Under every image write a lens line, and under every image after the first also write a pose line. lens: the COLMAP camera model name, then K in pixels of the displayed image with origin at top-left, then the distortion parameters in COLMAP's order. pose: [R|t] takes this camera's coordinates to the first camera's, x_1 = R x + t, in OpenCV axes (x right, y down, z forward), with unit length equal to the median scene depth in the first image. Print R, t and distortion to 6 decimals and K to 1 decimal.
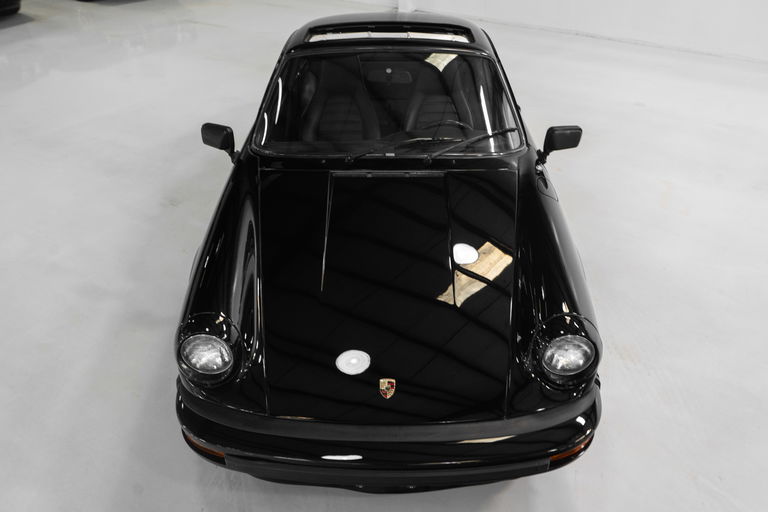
lens RADIAL K [[634.9, 0, 384.0], [0, 634.9, 256.0], [0, 0, 1]] dist [-0.002906, -0.001008]
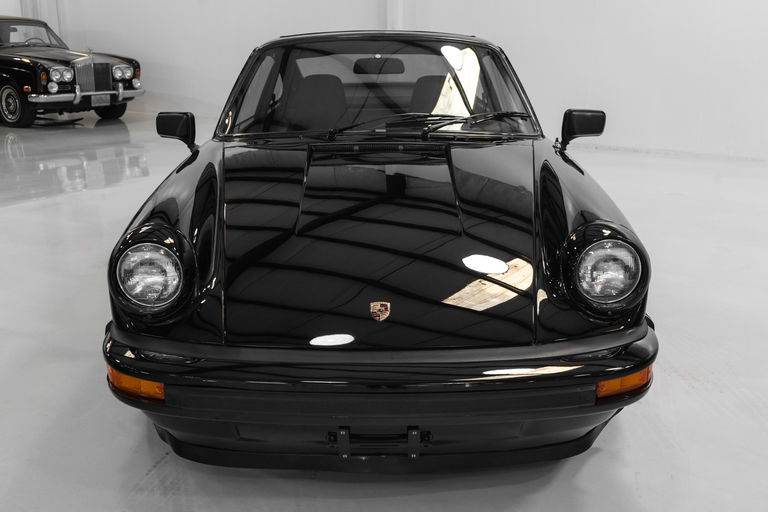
lens RADIAL K [[804.3, 0, 384.0], [0, 804.3, 256.0], [0, 0, 1]] dist [0.021834, 0.017969]
pose [[0.999839, -0.004702, 0.017323, -0.004722], [0.009651, 0.954530, -0.297957, 0.316127], [-0.015134, 0.298076, 0.954422, 0.027595]]
